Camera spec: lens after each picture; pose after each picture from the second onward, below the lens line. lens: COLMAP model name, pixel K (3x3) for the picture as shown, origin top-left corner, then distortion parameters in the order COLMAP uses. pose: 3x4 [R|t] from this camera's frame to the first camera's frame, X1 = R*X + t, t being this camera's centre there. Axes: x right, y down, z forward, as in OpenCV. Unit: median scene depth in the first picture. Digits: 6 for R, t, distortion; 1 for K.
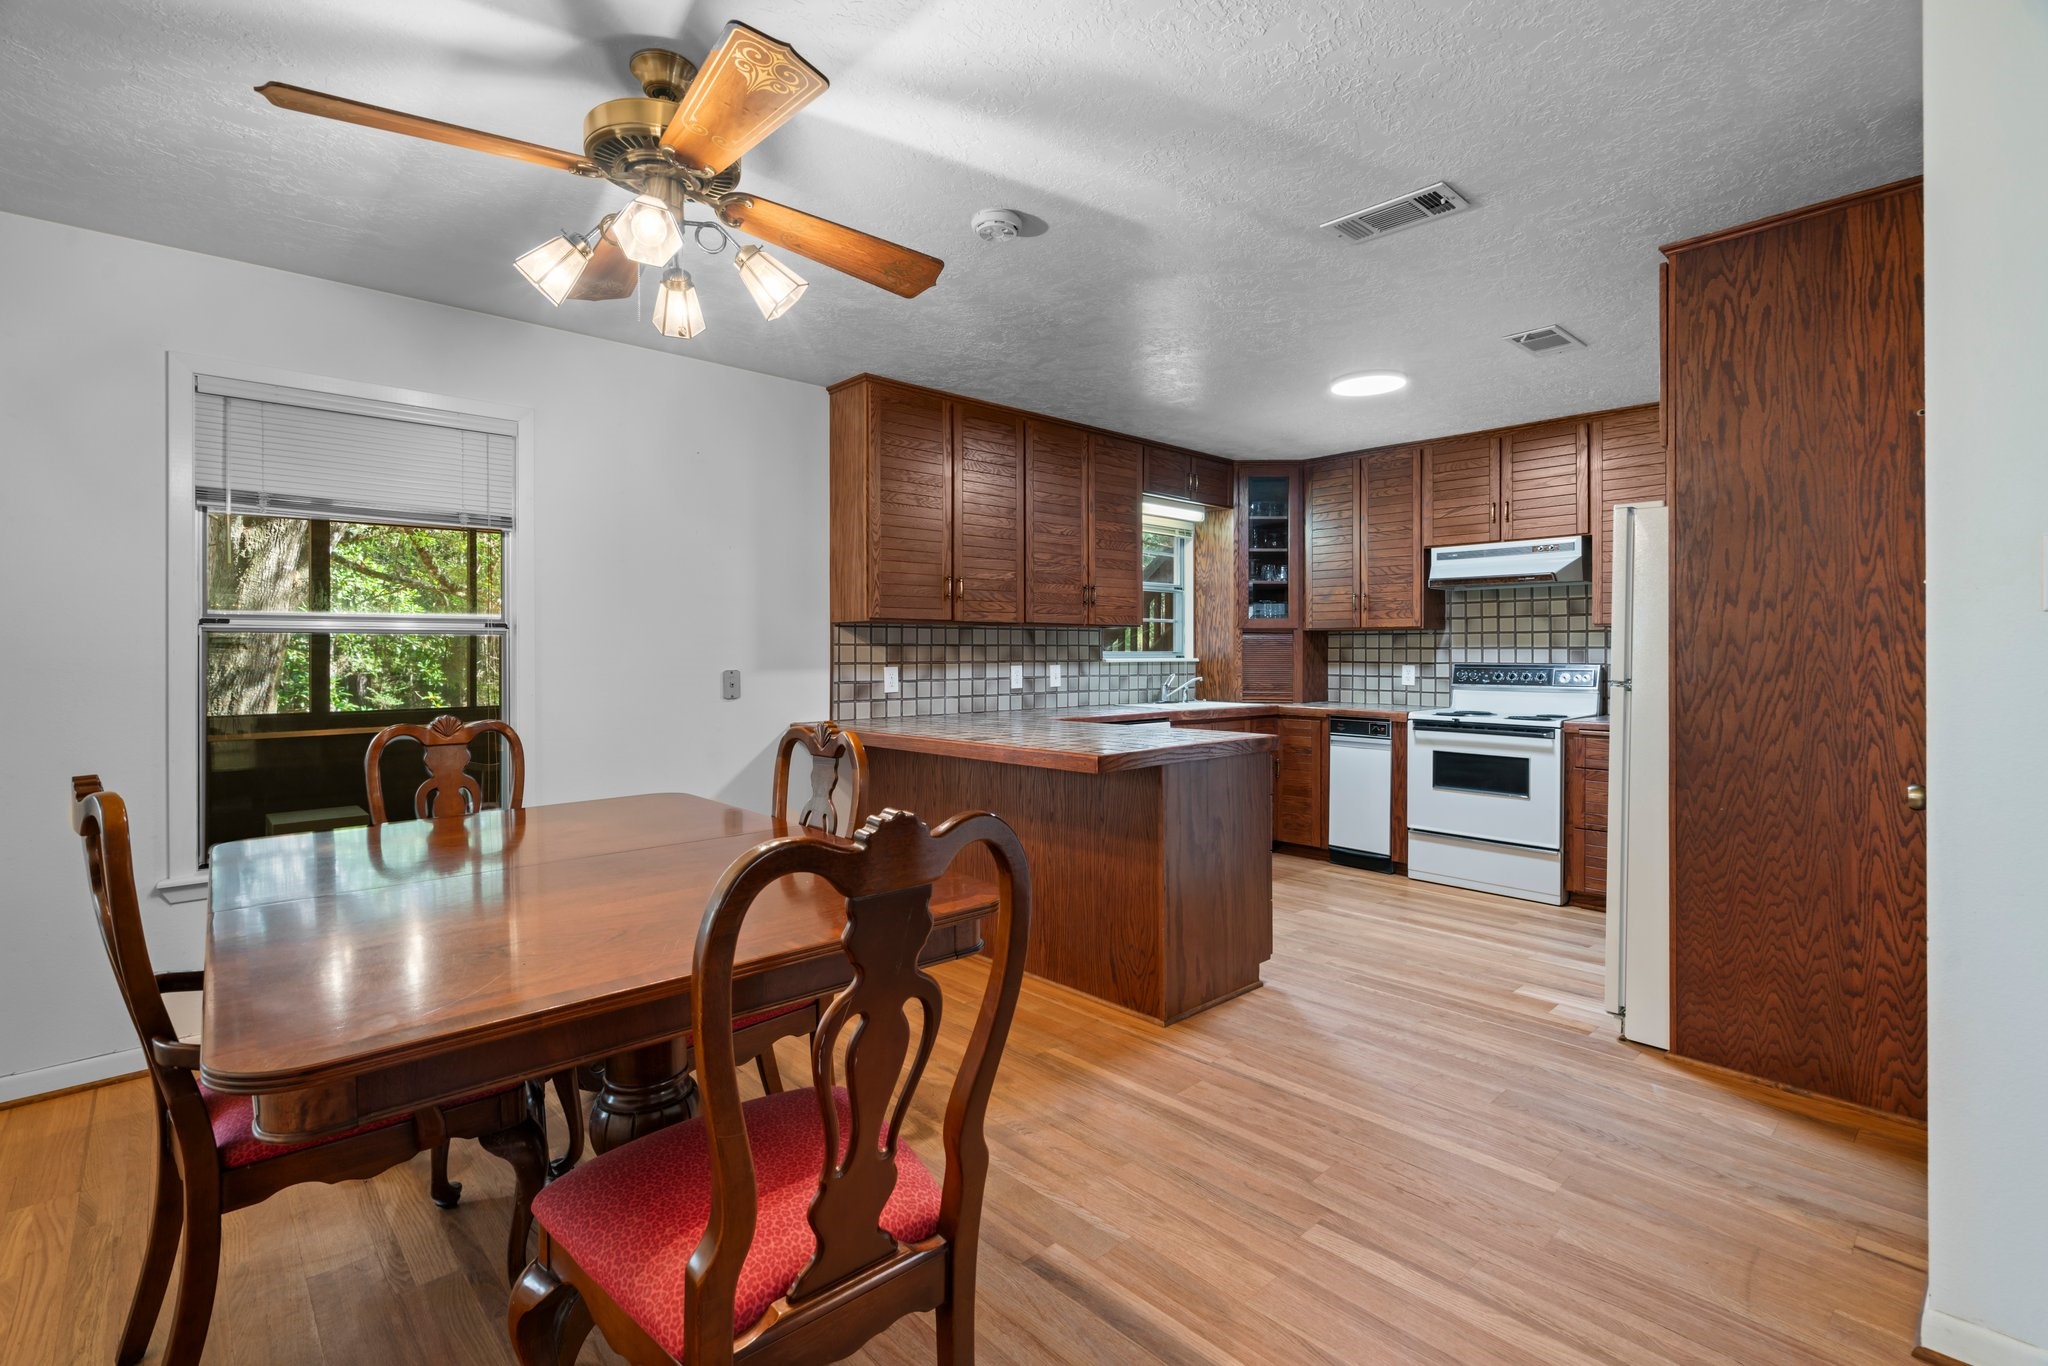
lens RADIAL K [[932.1, 0, 1028.5], [0, 932.1, 653.8], [0, 0, 1]] dist [-0.009784, 0.005347]
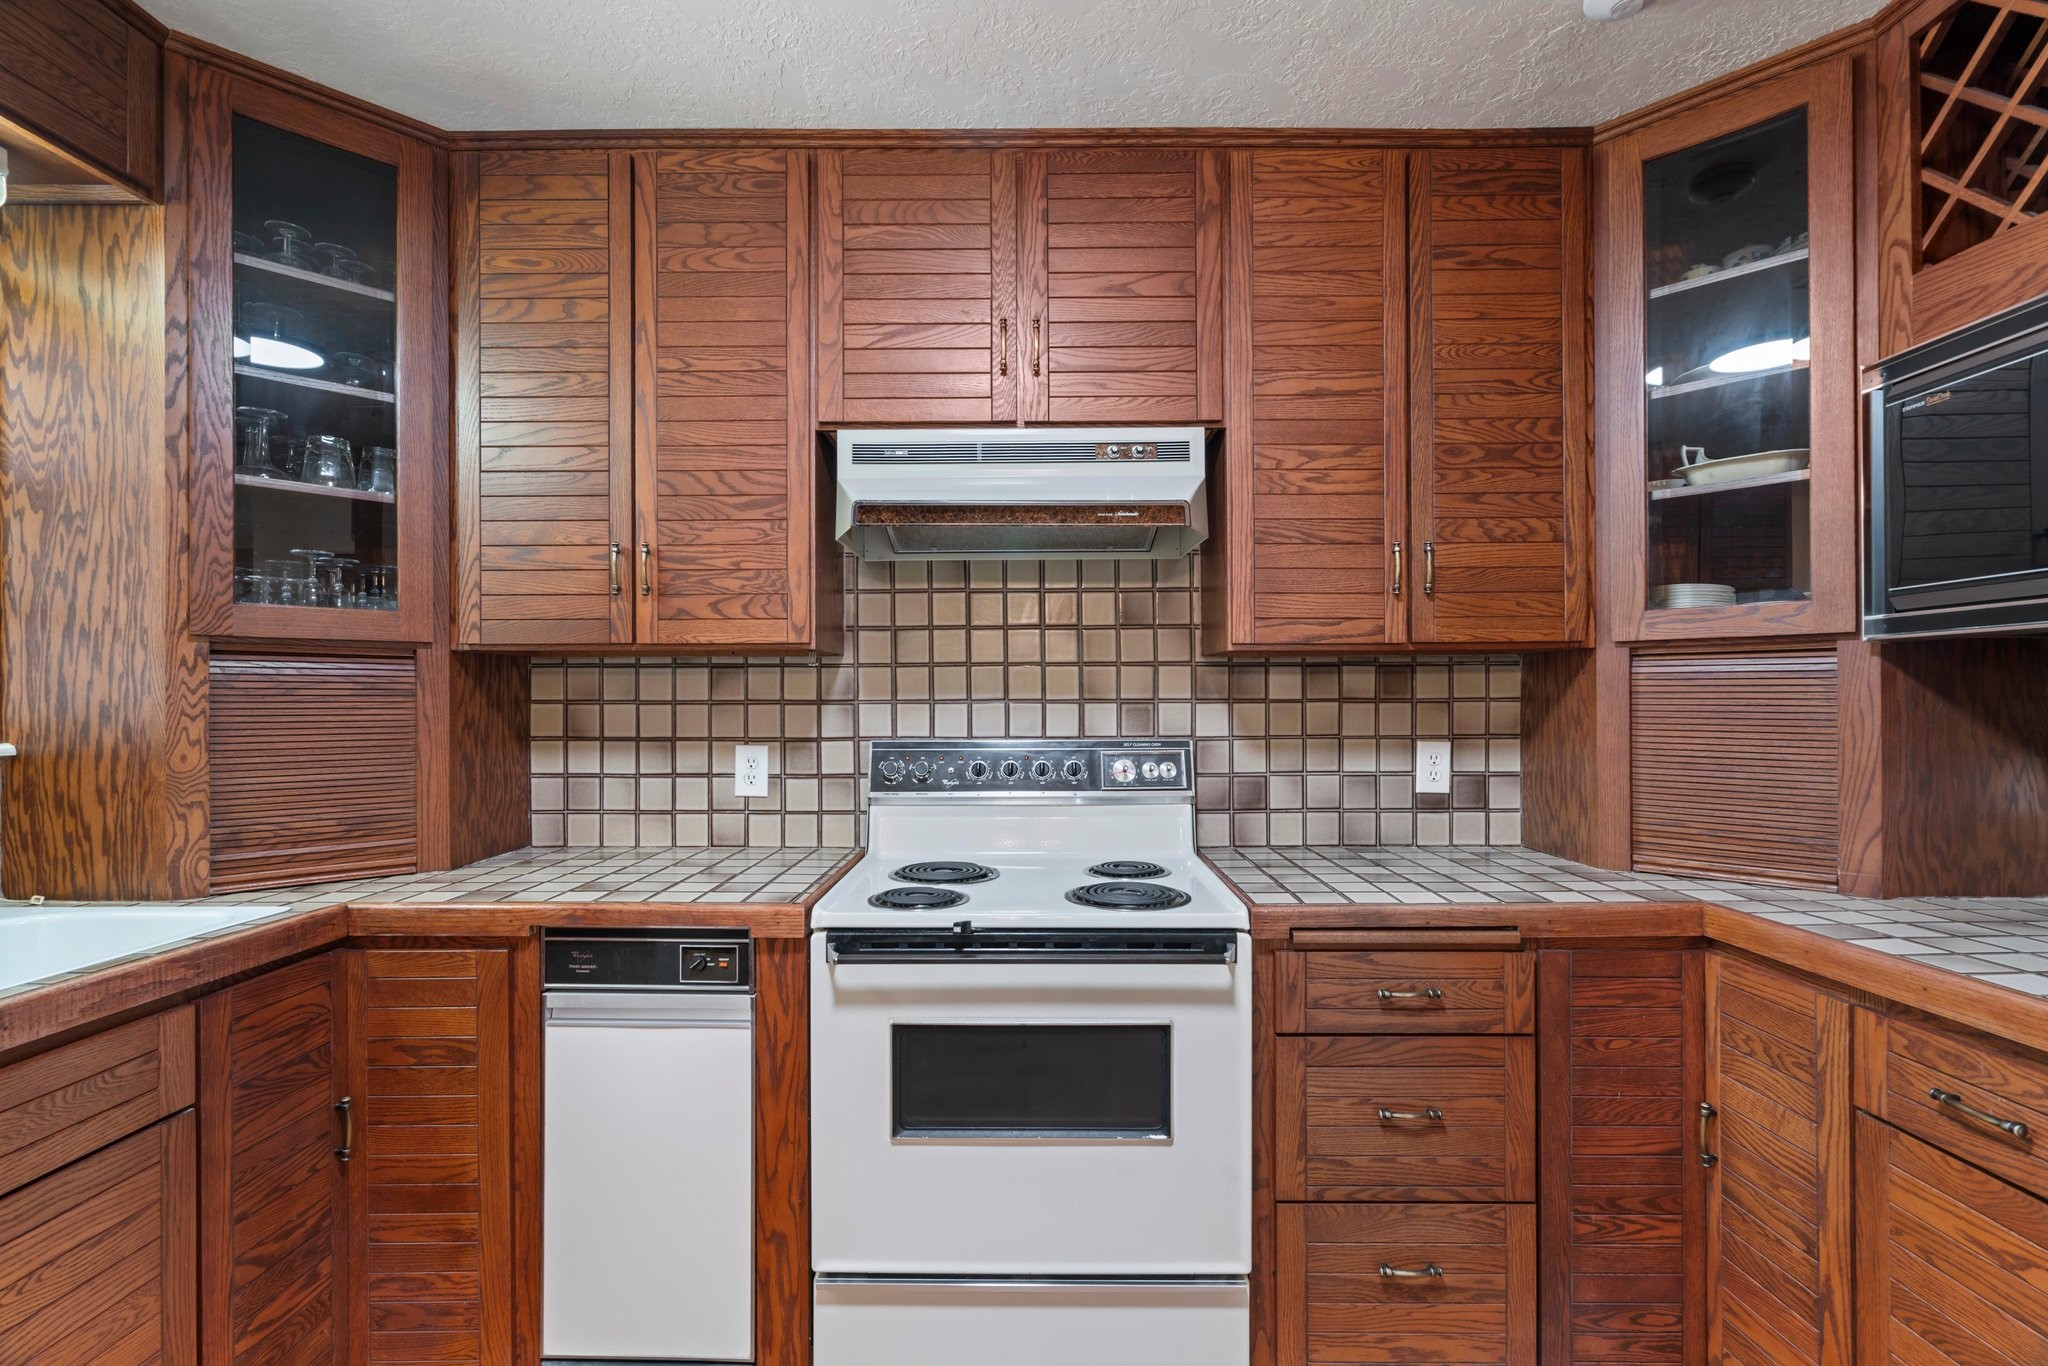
lens RADIAL K [[932.1, 0, 1027.2], [0, 932.1, 696.0], [0, 0, 1]] dist [-0.009784, 0.005347]
pose [[0.690116, -0.002921, 0.723692, 0.226280], [0.006442, 0.999977, -0.002108, -0.007794], [-0.723670, 0.006117, 0.690119, 0.715733]]
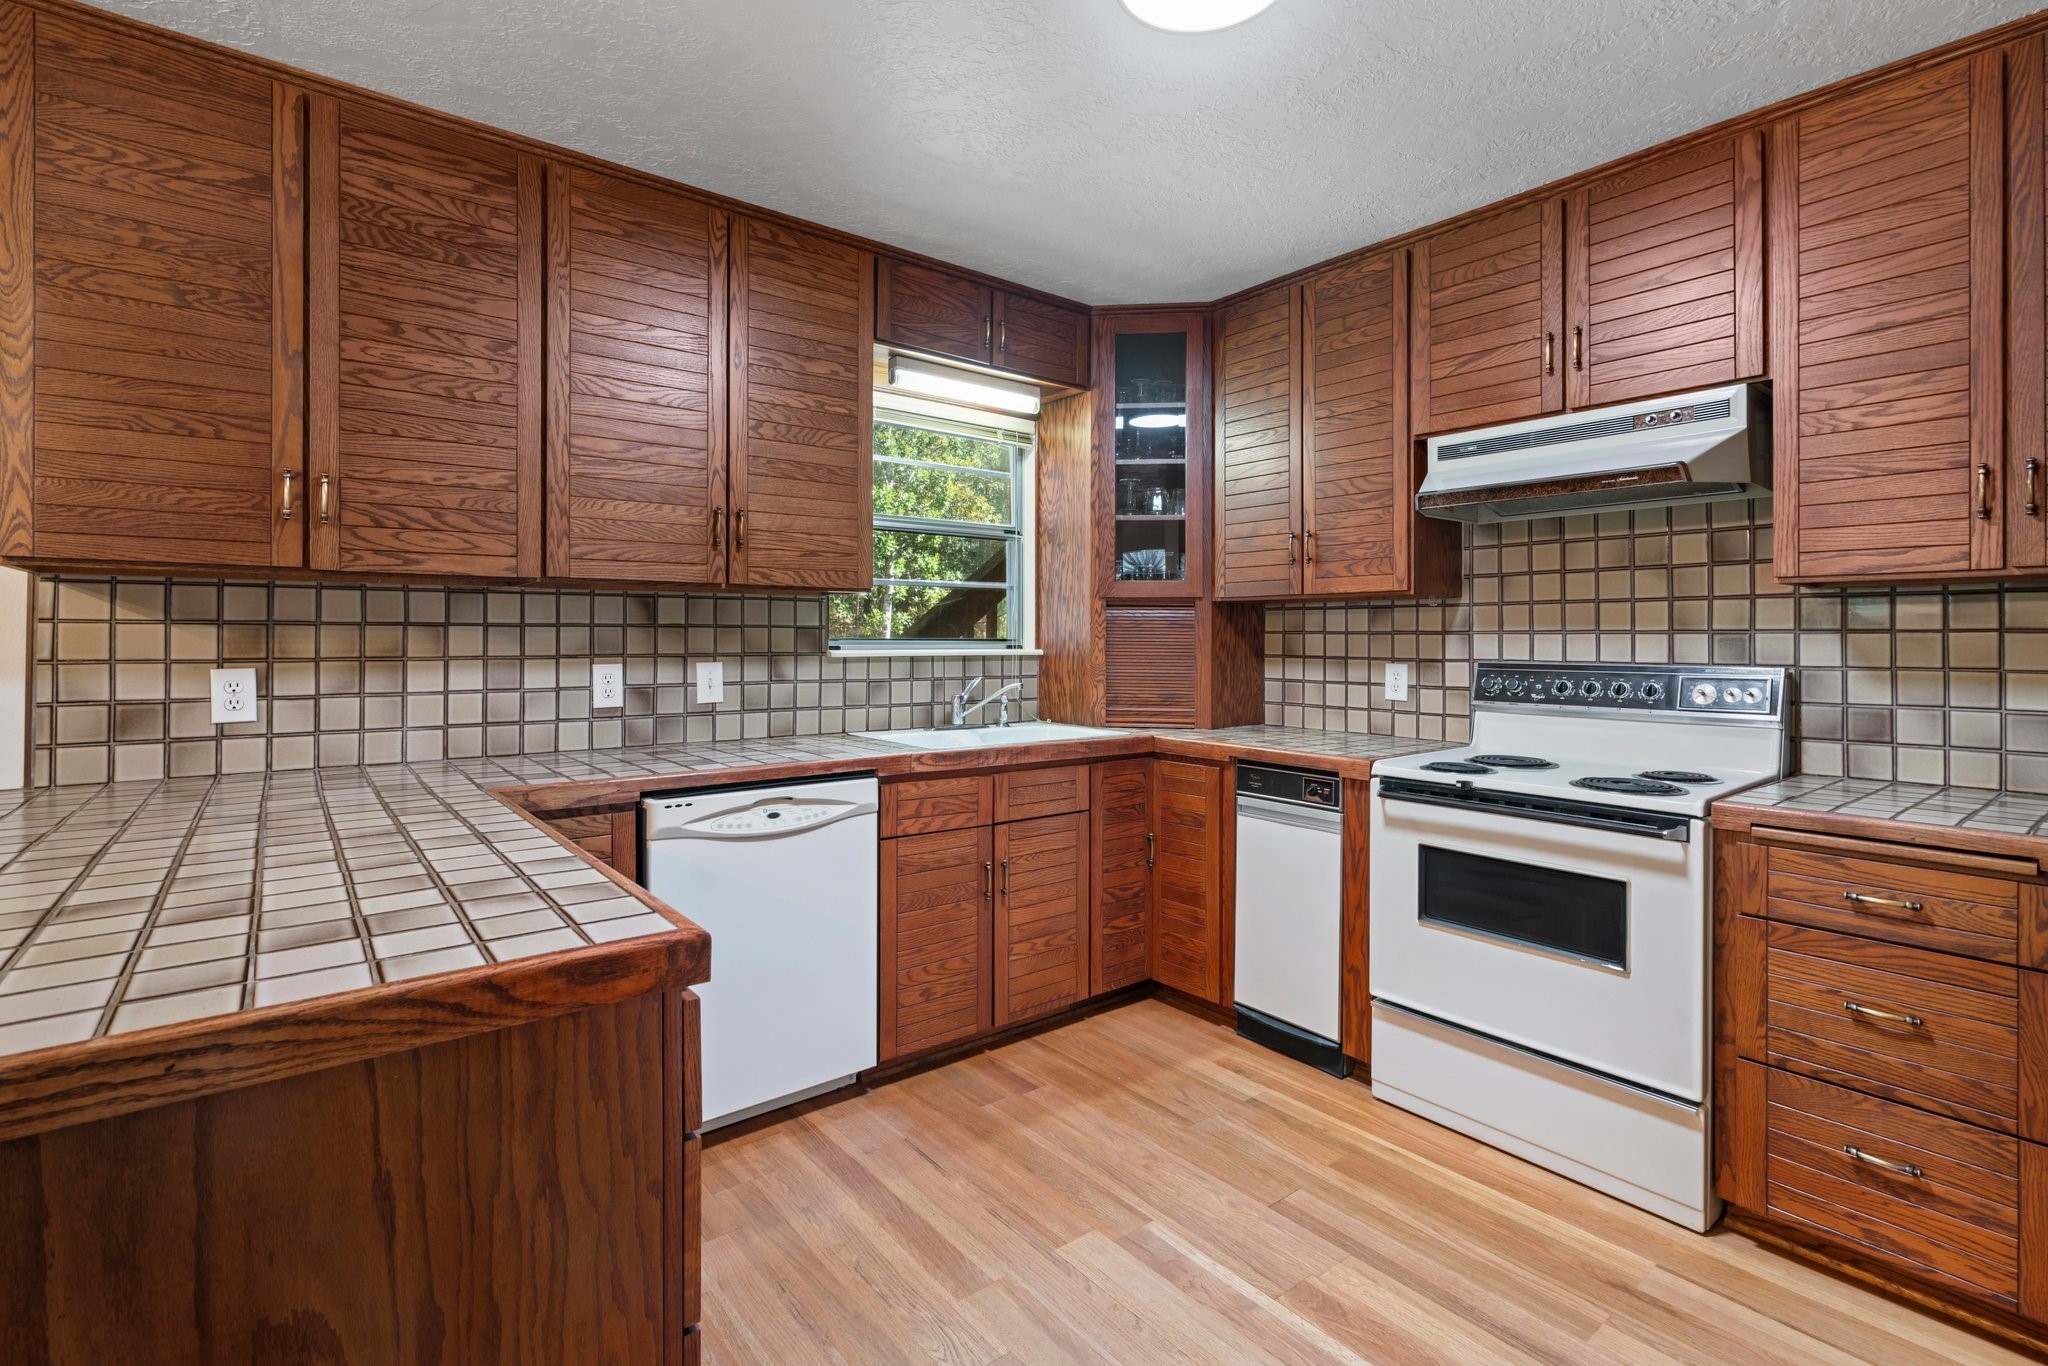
lens RADIAL K [[932.1, 0, 1034.6], [0, 932.1, 637.8], [0, 0, 1]] dist [-0.009784, 0.005347]
pose [[0.997591, 0.001448, -0.069353, 0.259380], [-0.001727, 0.999991, -0.003960, -0.000465], [0.069347, 0.004071, 0.997584, 0.485737]]
